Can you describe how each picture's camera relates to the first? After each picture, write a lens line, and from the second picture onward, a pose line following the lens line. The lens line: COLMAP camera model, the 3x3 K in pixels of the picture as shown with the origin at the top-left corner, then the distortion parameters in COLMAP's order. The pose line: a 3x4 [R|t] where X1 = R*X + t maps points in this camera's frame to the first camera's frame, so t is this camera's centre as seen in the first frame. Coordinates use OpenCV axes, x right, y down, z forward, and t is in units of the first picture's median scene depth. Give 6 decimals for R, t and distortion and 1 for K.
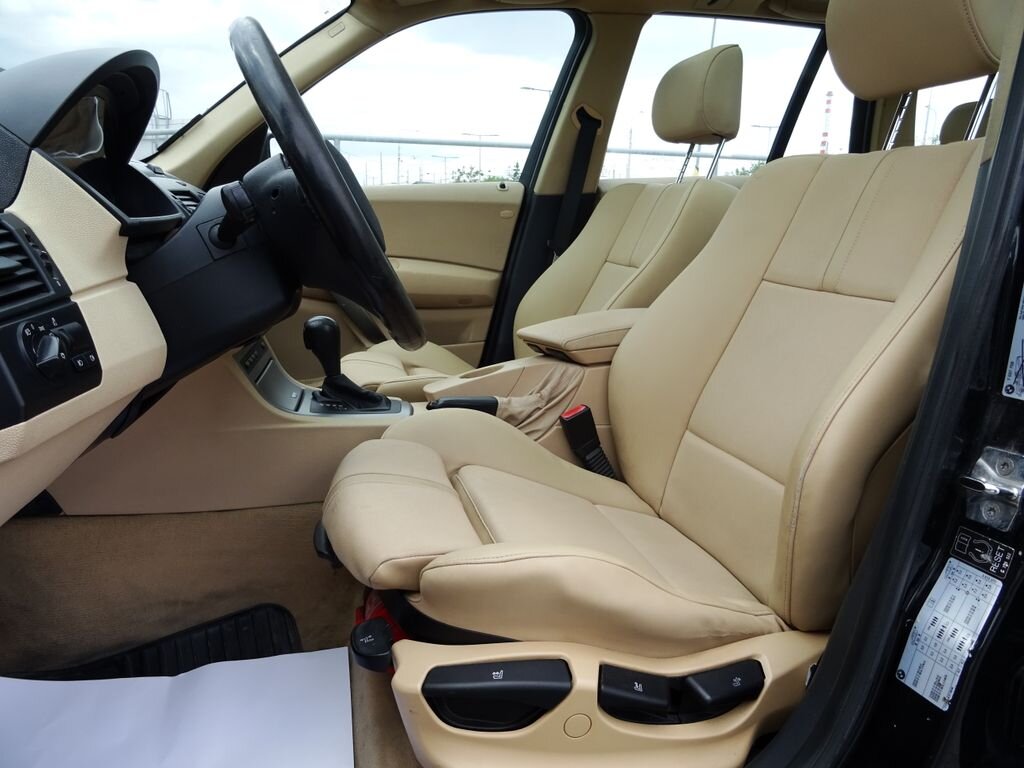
lens RADIAL K [[737.0, 0, 512.0], [0, 737.0, 384.0], [0, 0, 1]] dist [-0.002931, -0.005198]
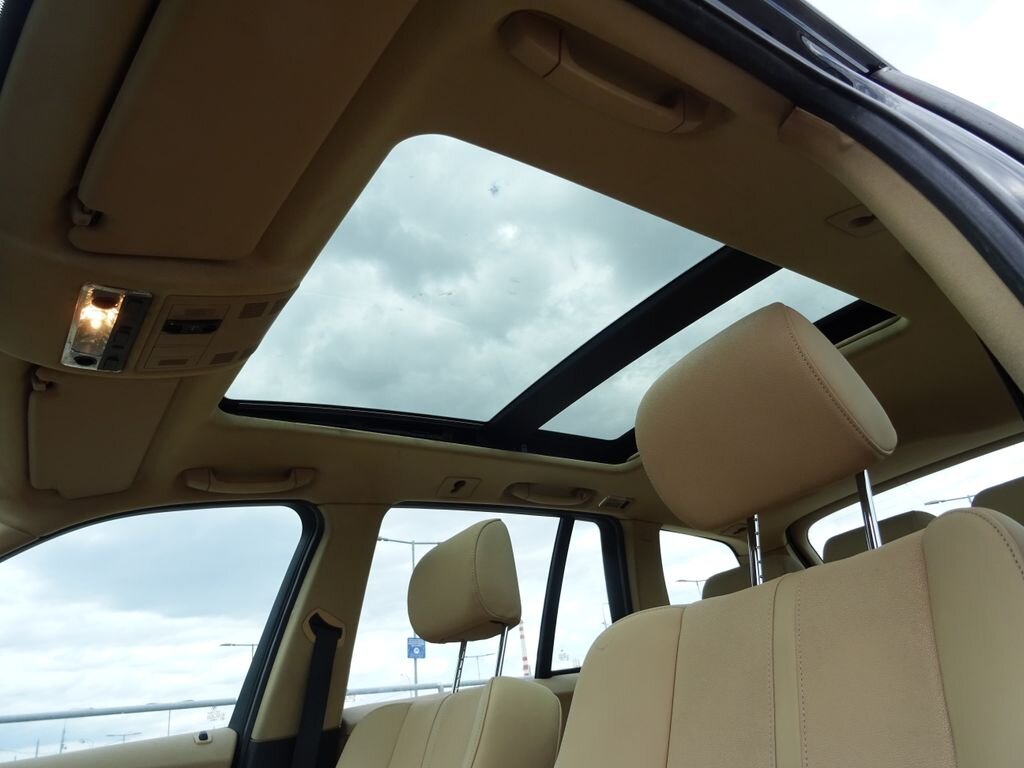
lens RADIAL K [[737.0, 0, 512.0], [0, 737.0, 384.0], [0, 0, 1]] dist [-0.002931, -0.005198]
pose [[0.928561, 0.022388, 0.370504, -0.007308], [0.223251, 0.763759, -0.605666, -0.041721], [-0.296535, 0.645113, 0.704198, 0.229184]]
